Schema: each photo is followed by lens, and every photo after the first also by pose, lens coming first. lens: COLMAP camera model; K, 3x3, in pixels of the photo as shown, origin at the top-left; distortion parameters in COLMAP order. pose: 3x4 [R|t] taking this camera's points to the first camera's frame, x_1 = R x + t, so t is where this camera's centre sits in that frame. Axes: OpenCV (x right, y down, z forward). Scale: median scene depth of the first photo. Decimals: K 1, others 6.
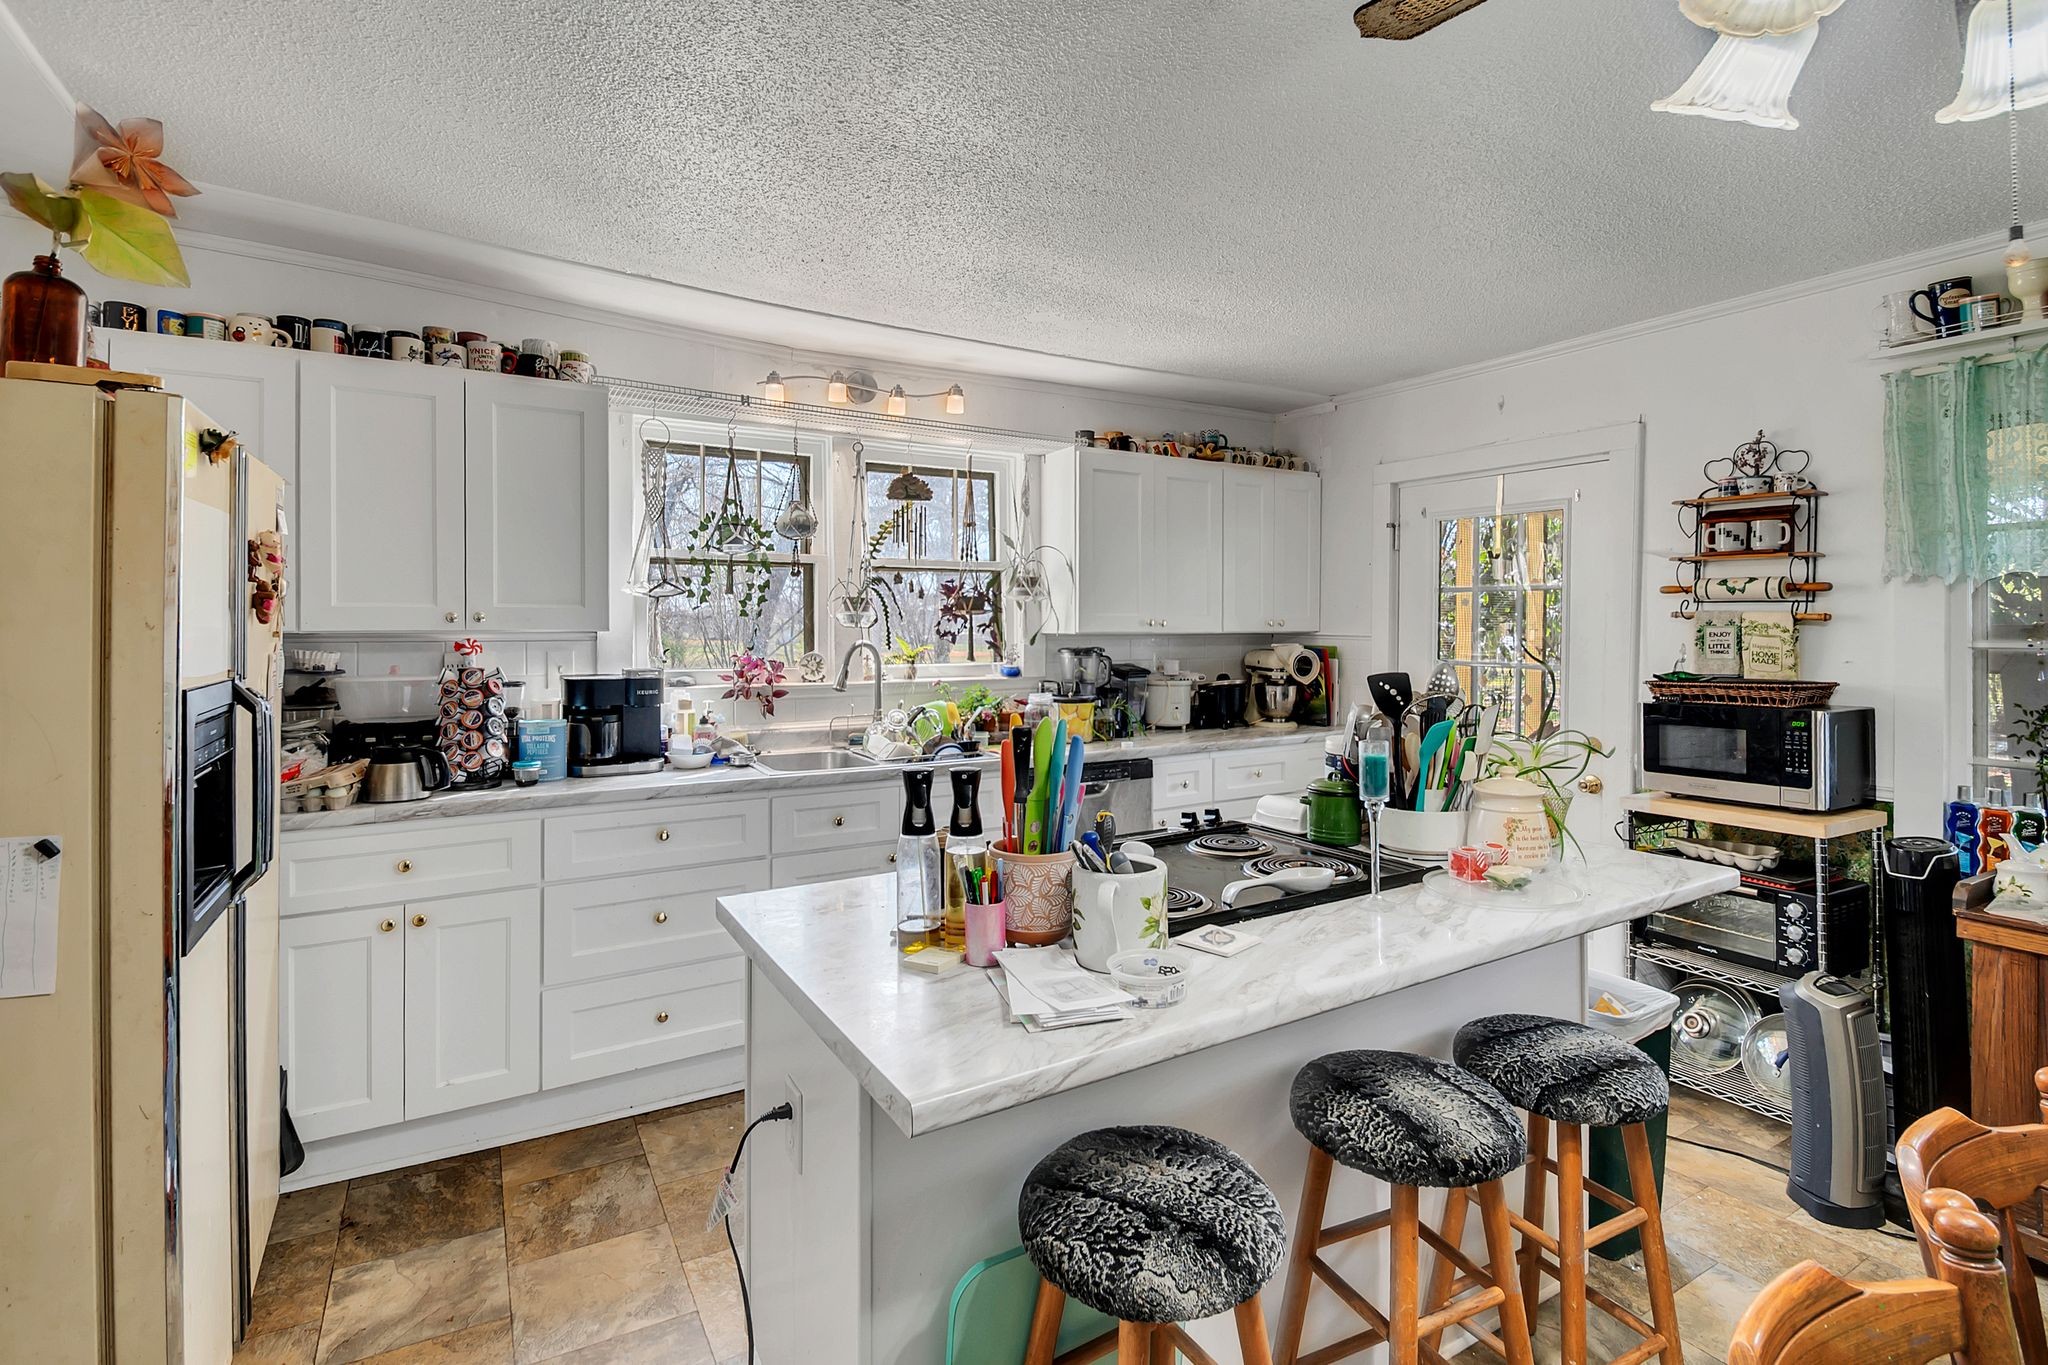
lens RADIAL K [[943.7, 0, 1019.2], [0, 943.7, 631.5], [0, 0, 1]] dist [0.005947, -0.015113]
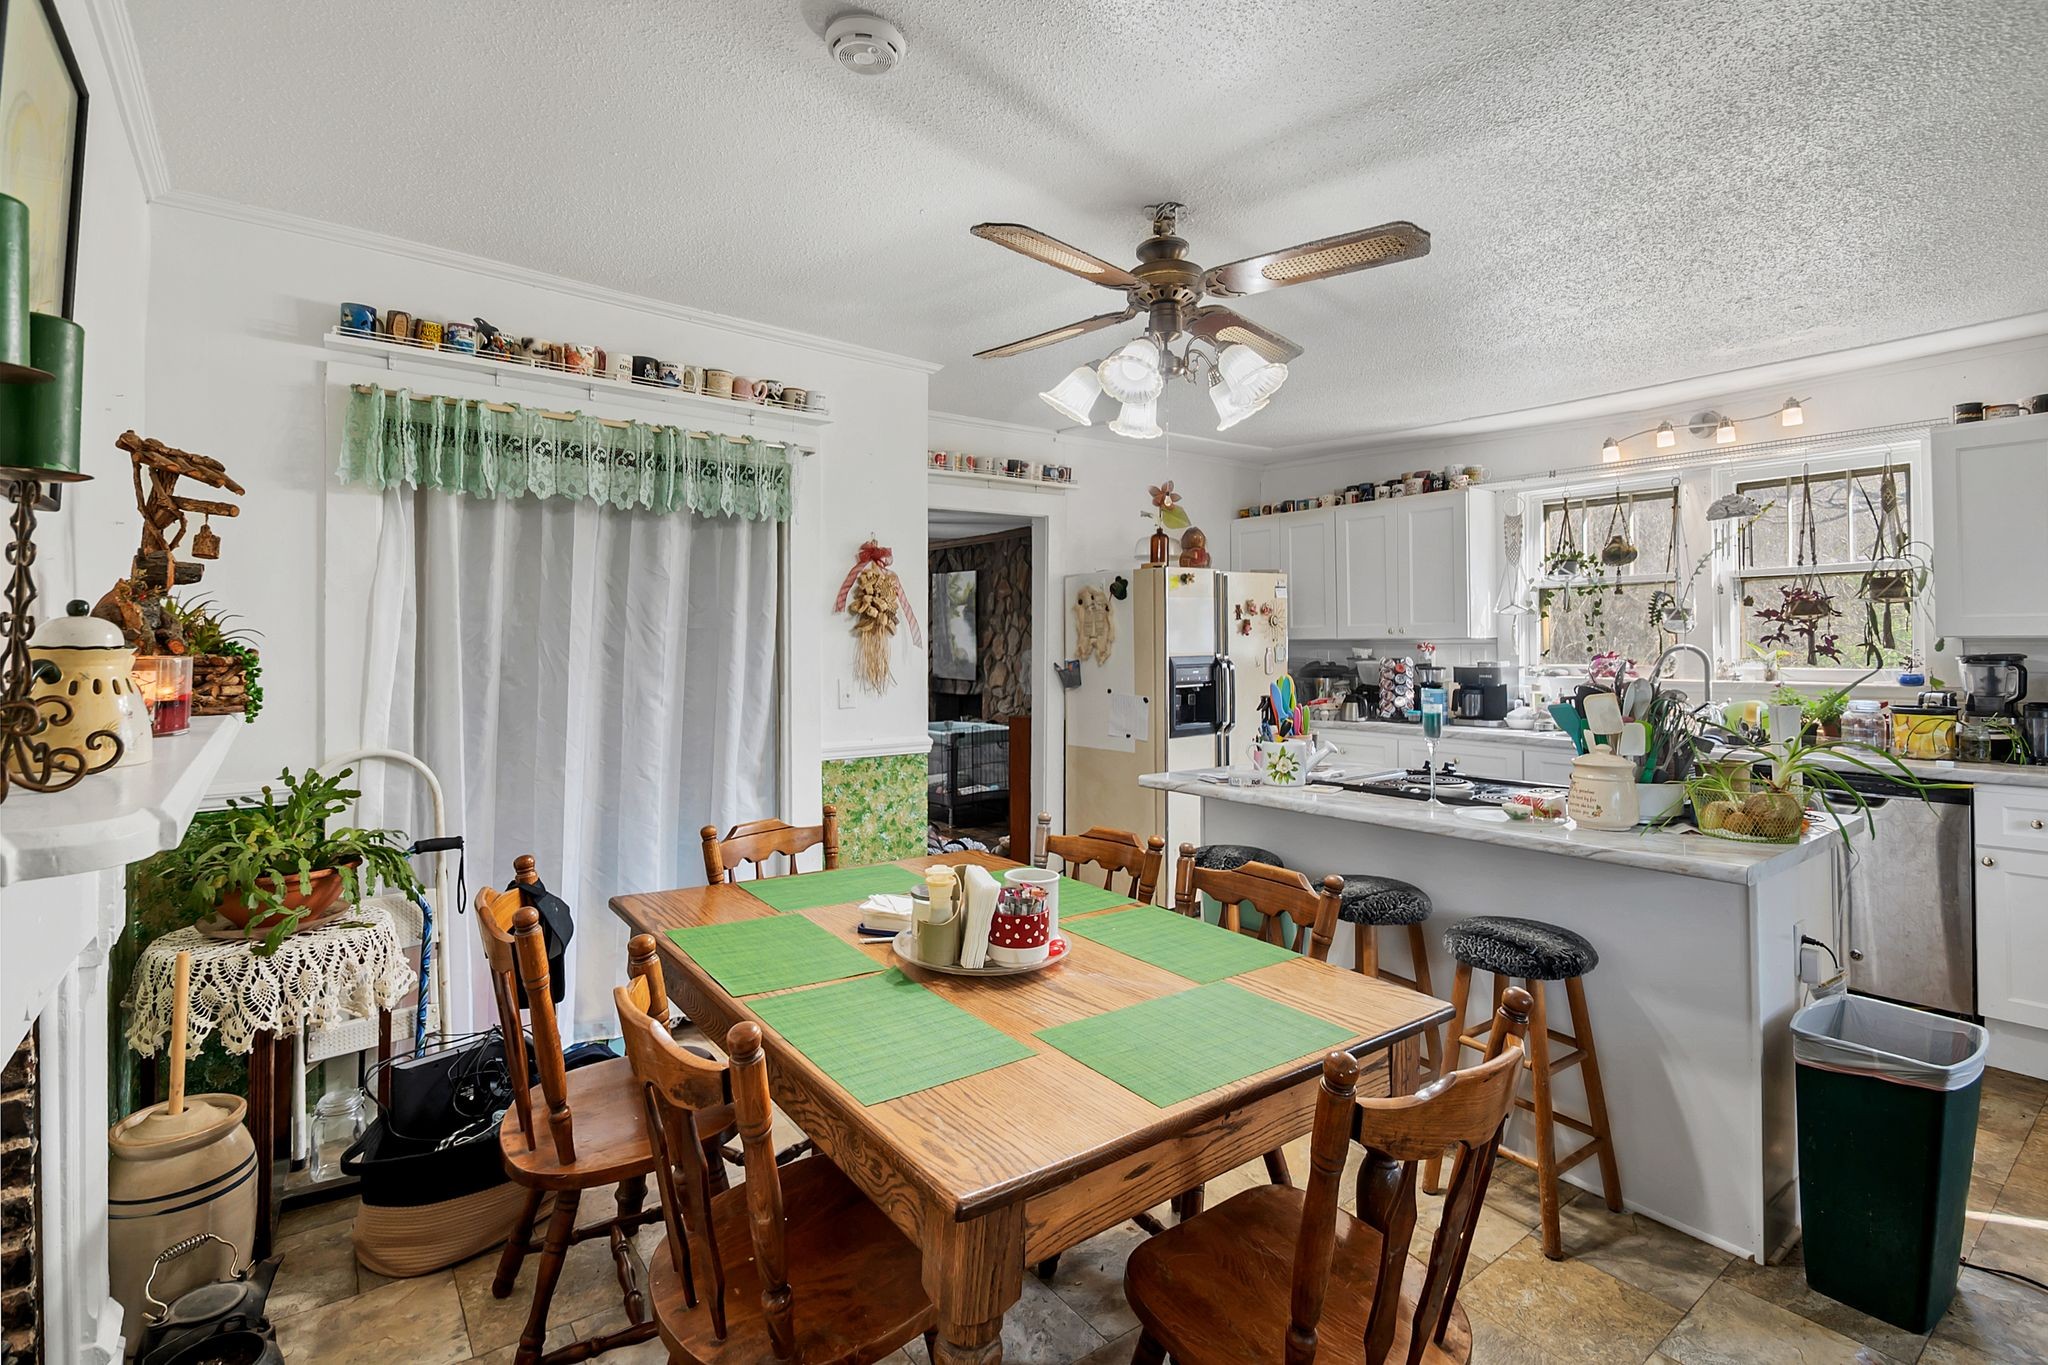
lens RADIAL K [[943.7, 0, 1019.2], [0, 943.7, 631.5], [0, 0, 1]] dist [0.005947, -0.015113]
pose [[0.106368, -0.013900, -0.994230, 0.953544], [0.002489, 0.999903, -0.013713, 0.007483], [0.994324, -0.001016, 0.106393, 0.050980]]
